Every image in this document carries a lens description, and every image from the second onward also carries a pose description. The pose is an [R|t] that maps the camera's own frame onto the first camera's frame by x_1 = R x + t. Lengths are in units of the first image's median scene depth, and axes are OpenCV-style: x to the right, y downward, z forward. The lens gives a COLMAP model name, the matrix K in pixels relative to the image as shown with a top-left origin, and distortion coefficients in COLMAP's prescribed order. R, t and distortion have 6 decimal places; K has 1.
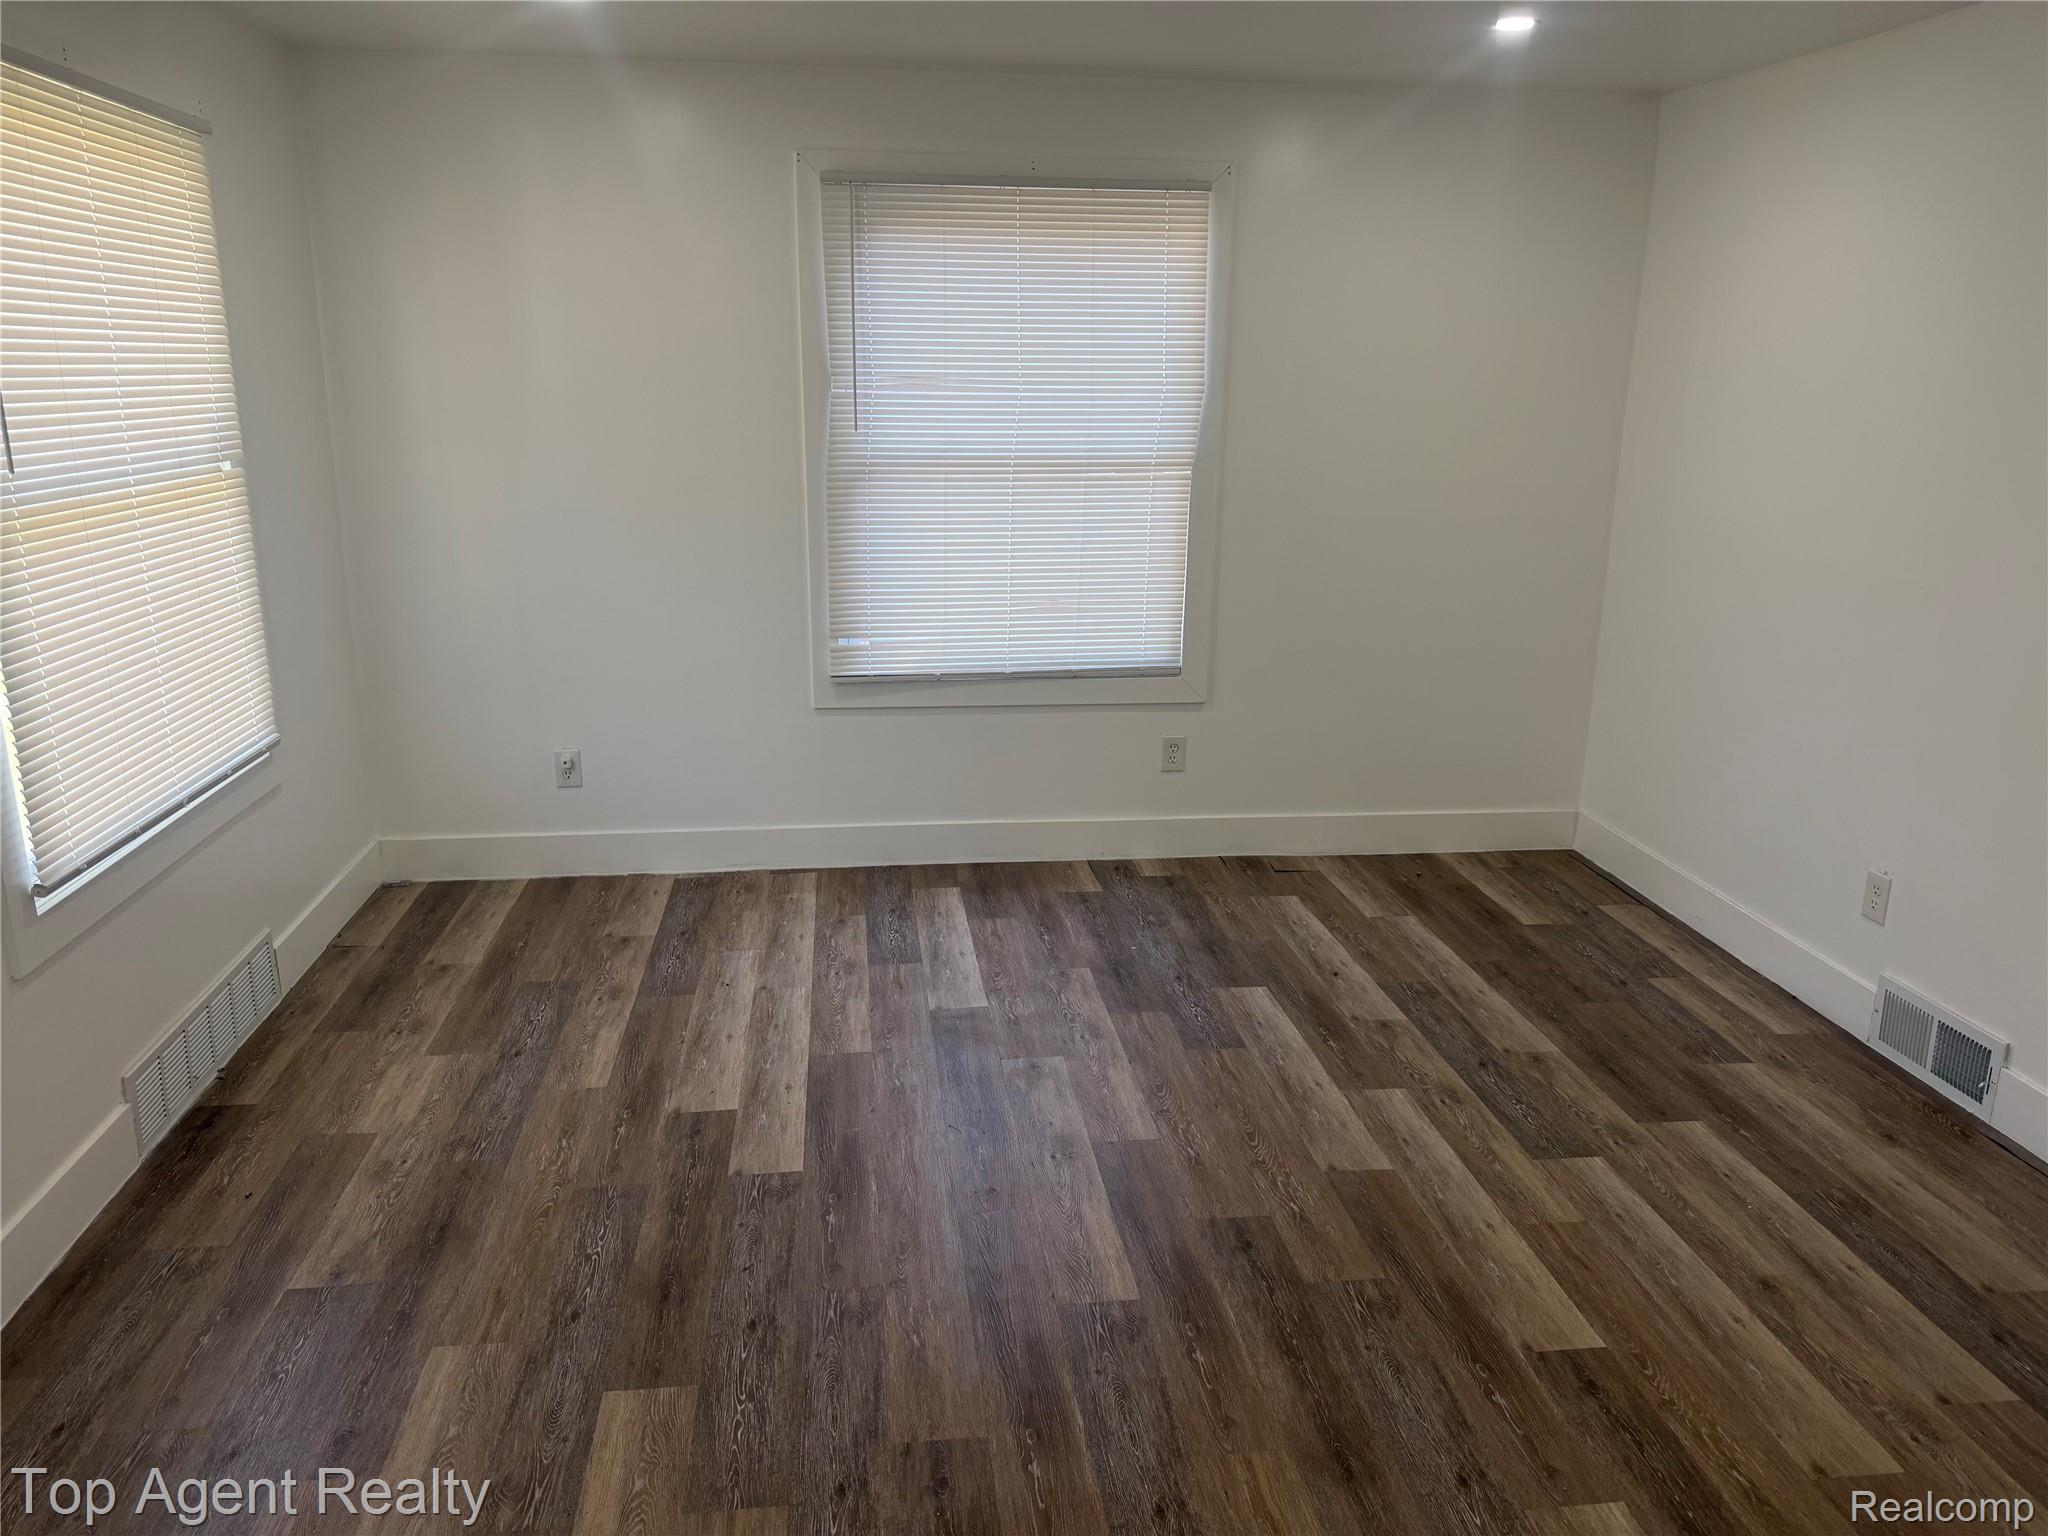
lens RADIAL K [[1431.6, 0, 1003.4], [0, 1431.6, 759.6], [0, 0, 1]] dist [0.105256, -0.172584]
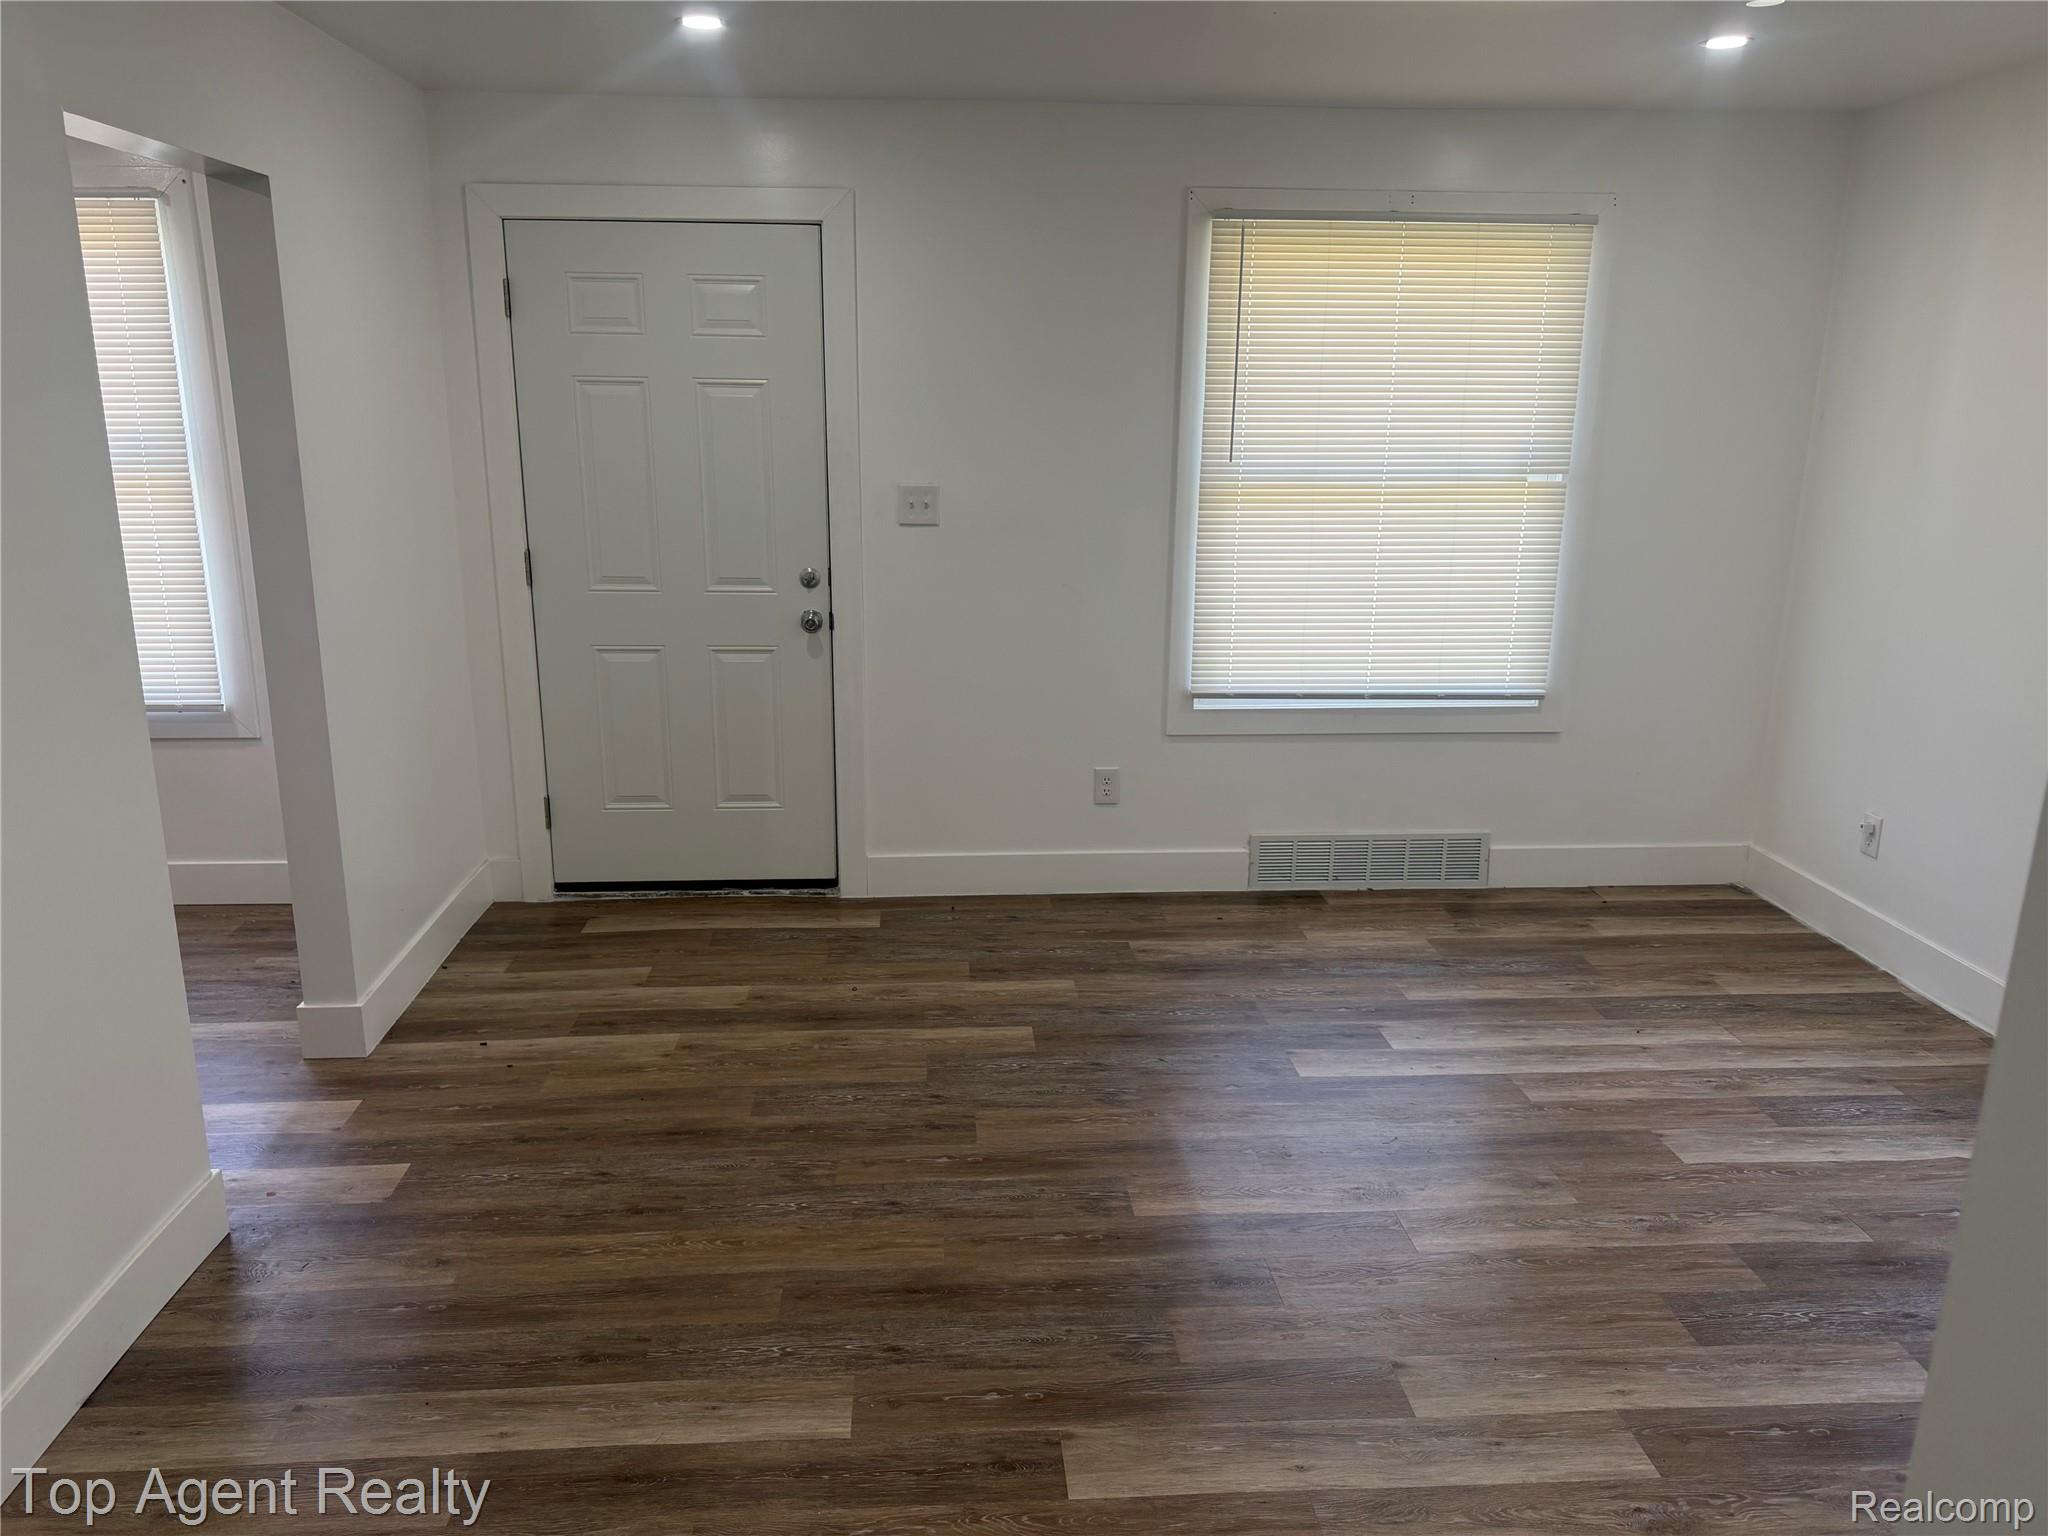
lens RADIAL K [[1431.6, 0, 1003.4], [0, 1431.6, 759.6], [0, 0, 1]] dist [0.105256, -0.172584]
pose [[-0.047555, 0.241166, -0.969318, 0.776855], [-0.271557, 0.930744, 0.244891, -0.145969], [0.961247, 0.274871, 0.021229, 0.547931]]
